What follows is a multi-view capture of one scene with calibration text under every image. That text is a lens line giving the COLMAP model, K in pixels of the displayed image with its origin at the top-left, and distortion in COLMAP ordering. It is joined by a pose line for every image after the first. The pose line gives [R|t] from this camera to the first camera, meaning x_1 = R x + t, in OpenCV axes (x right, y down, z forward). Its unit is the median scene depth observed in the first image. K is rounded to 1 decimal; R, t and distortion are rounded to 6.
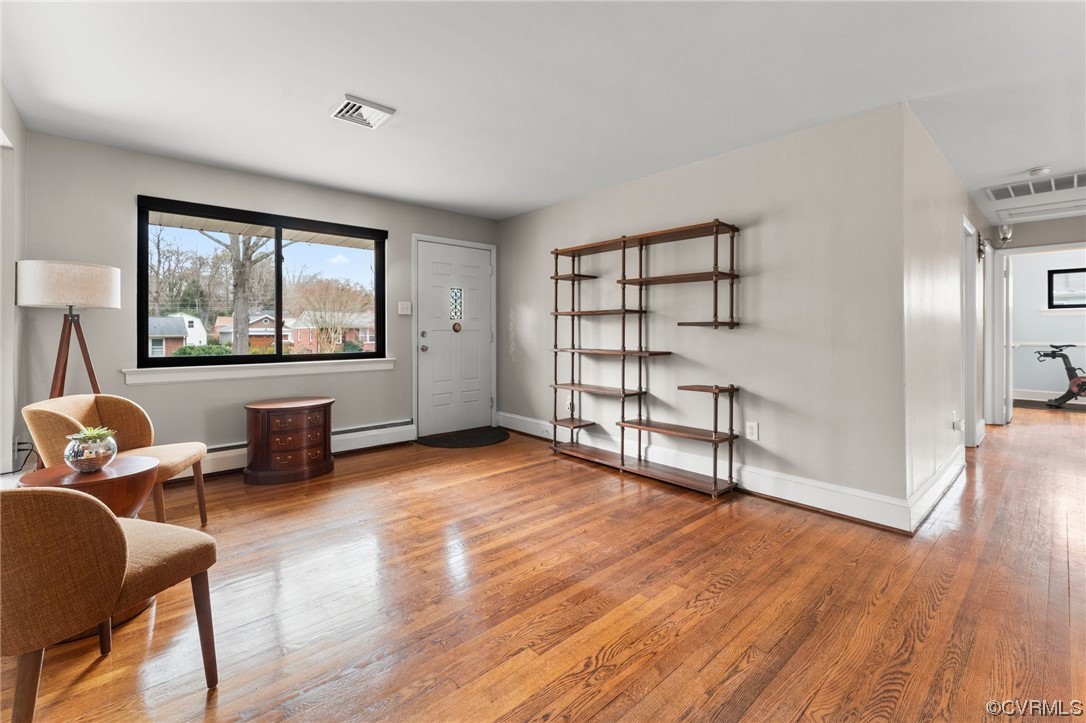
lens RADIAL K [[466.3, 0, 521.2], [0, 466.3, 329.5], [0, 0, 1]] dist [-0.003657, -0.000779]
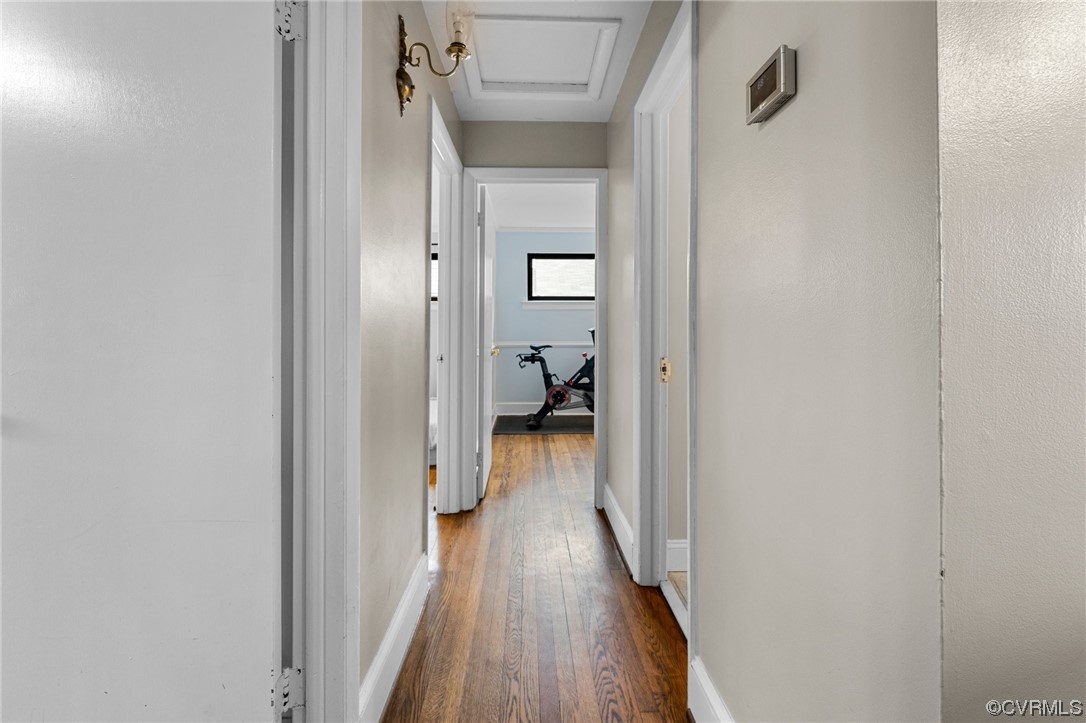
lens RADIAL K [[460.7, 0, 546.8], [0, 460.7, 334.2], [0, 0, 1]] dist [-0.002375, -0.000340]
pose [[0.620104, -0.006943, 0.784489, 0.565697], [-0.004297, 0.999916, 0.012246, 0.004571], [-0.784508, -0.010965, 0.620022, 0.510743]]
